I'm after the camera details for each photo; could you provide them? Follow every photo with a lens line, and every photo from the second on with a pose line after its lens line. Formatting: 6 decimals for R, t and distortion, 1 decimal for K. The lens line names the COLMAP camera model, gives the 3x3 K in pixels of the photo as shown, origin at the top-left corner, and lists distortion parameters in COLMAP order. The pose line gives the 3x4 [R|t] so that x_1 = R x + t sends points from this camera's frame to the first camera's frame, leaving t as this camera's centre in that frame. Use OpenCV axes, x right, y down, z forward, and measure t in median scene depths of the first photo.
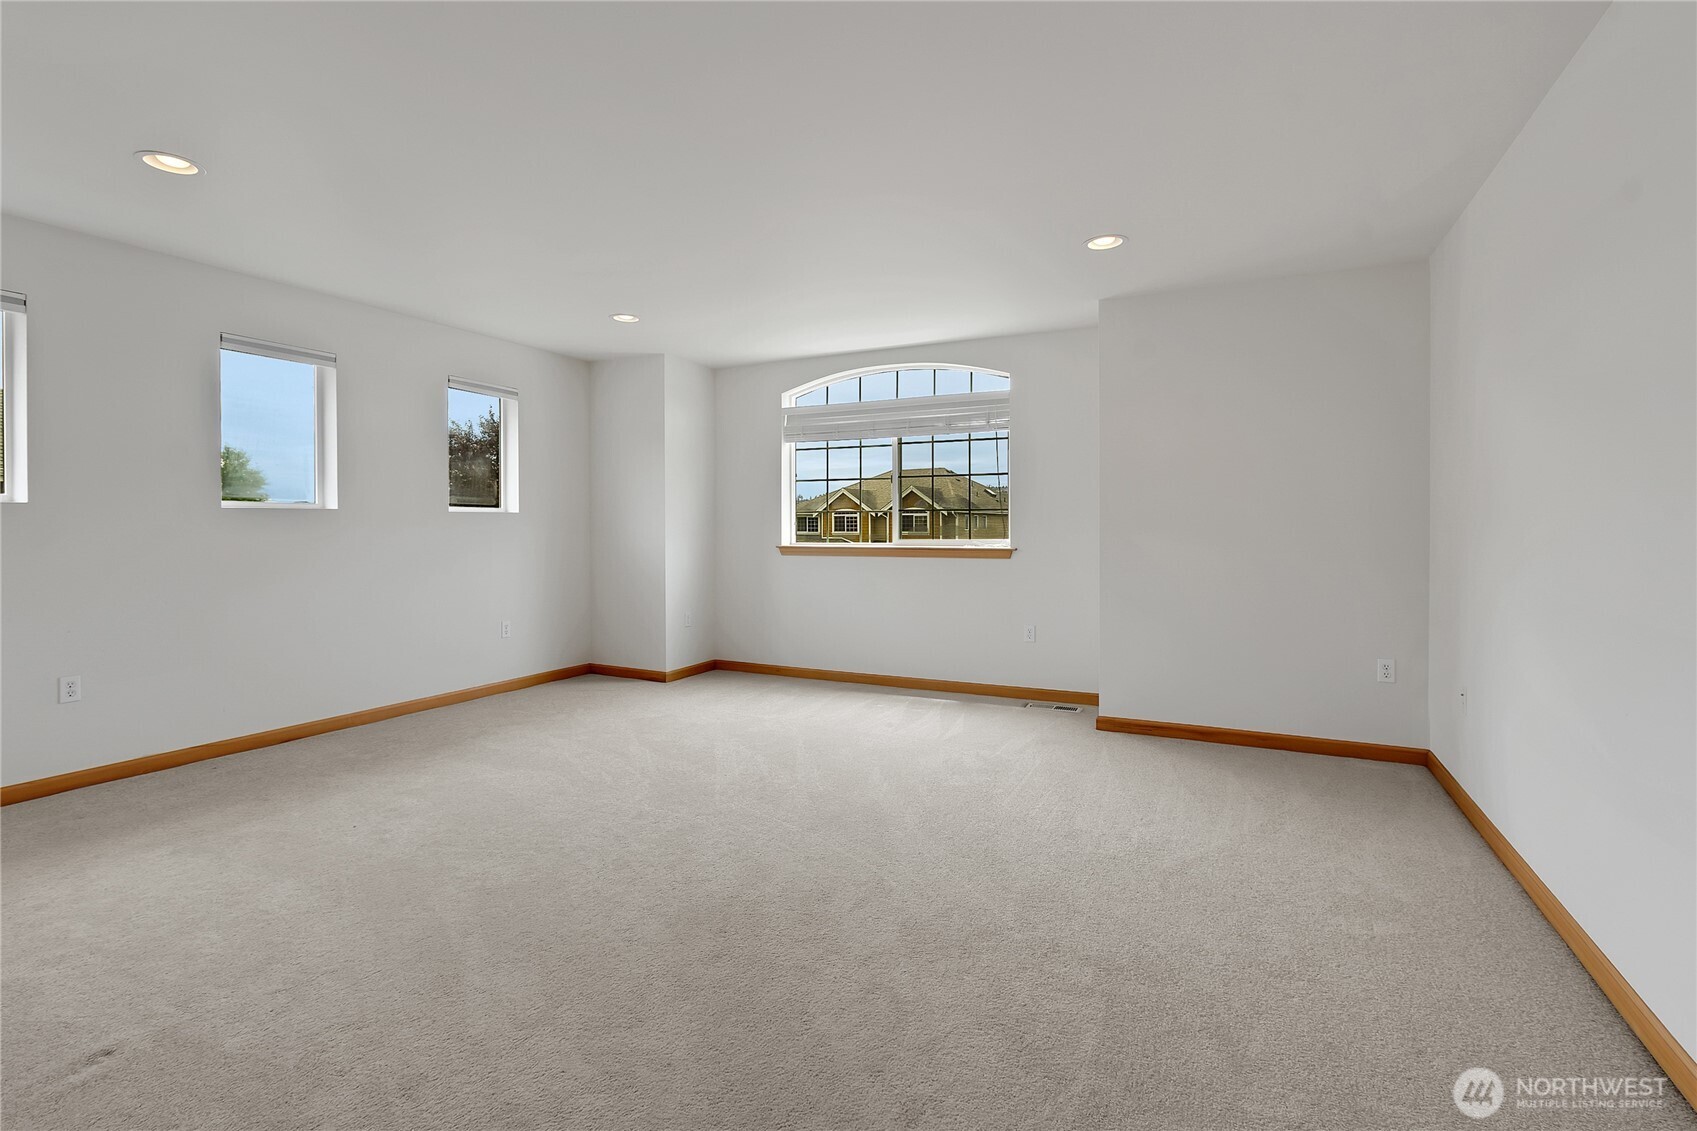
lens RADIAL K [[812.8, 0, 841.5], [0, 812.8, 540.5], [0, 0, 1]] dist [0.000419, -0.000324]
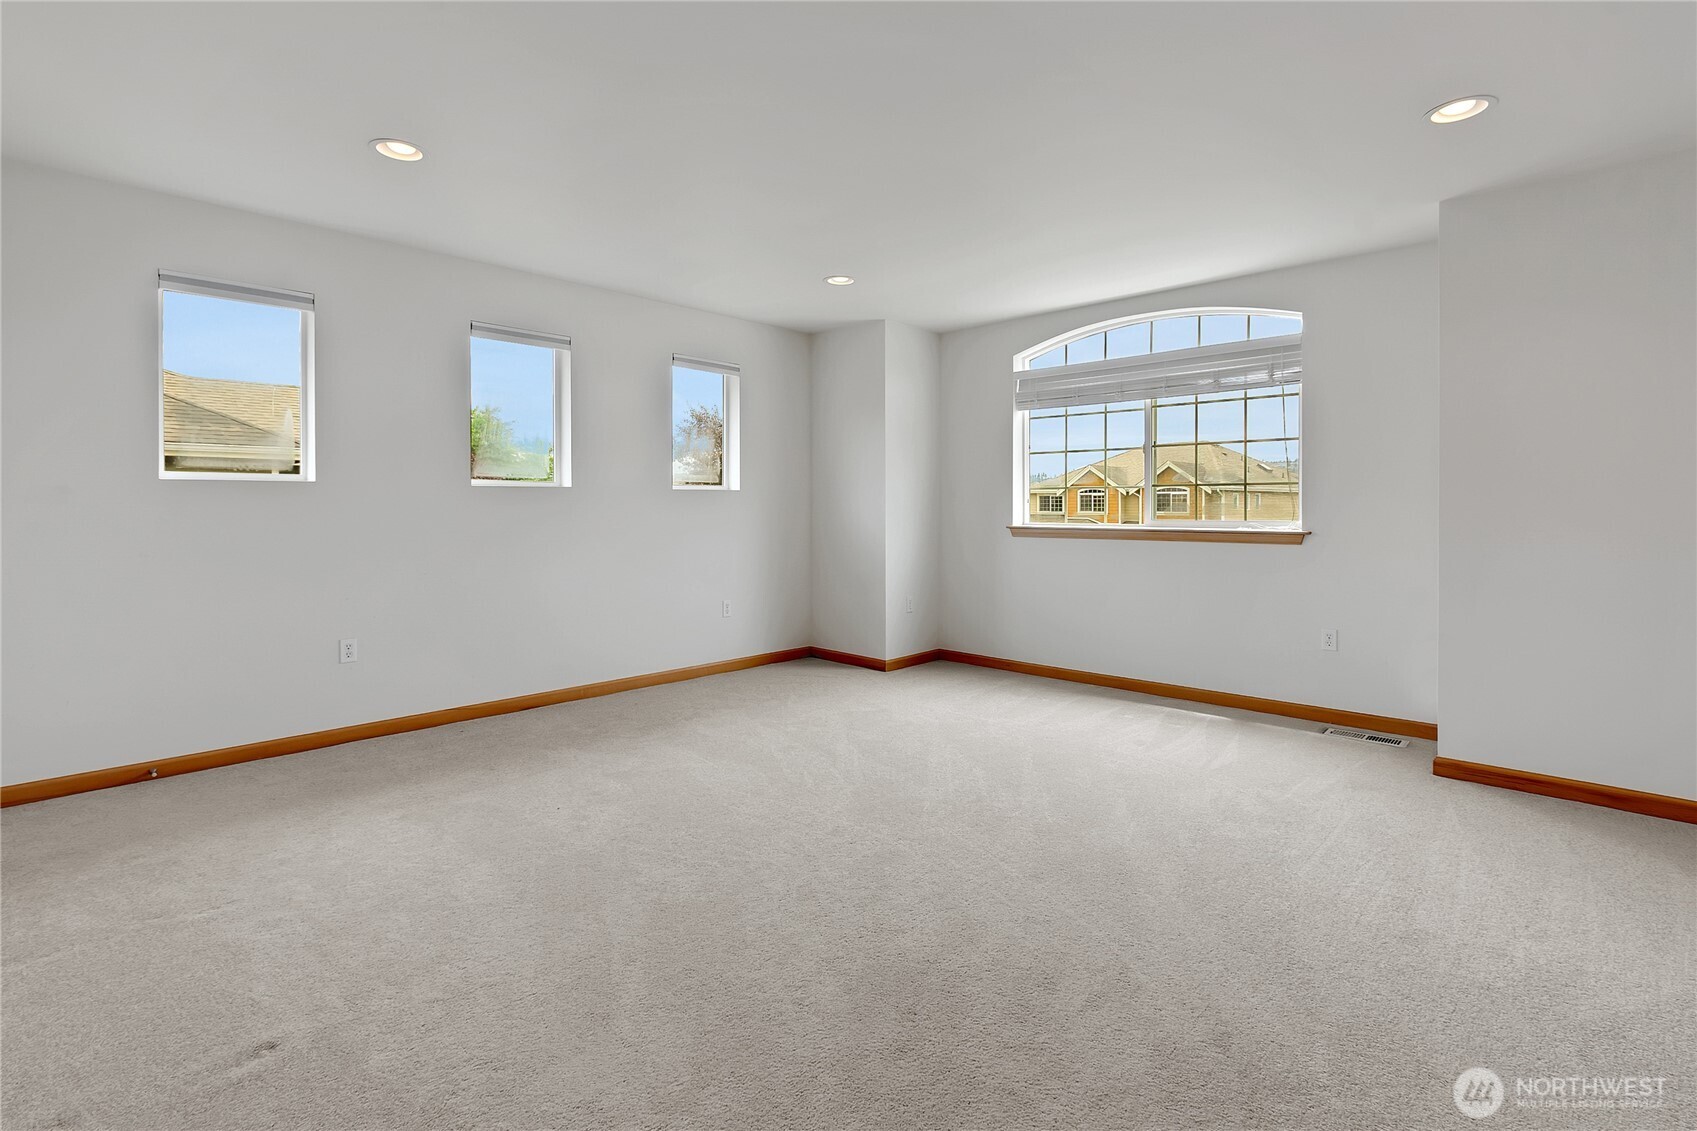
lens RADIAL K [[805.1, 0, 842.8], [0, 805.1, 515.0], [0, 0, 1]] dist [0.002874, -0.000481]
pose [[0.955957, 0.004348, -0.293473, 0.011568], [-0.006318, 0.999963, -0.005767, 0.000928], [0.293438, 0.007367, 0.955950, 0.146968]]
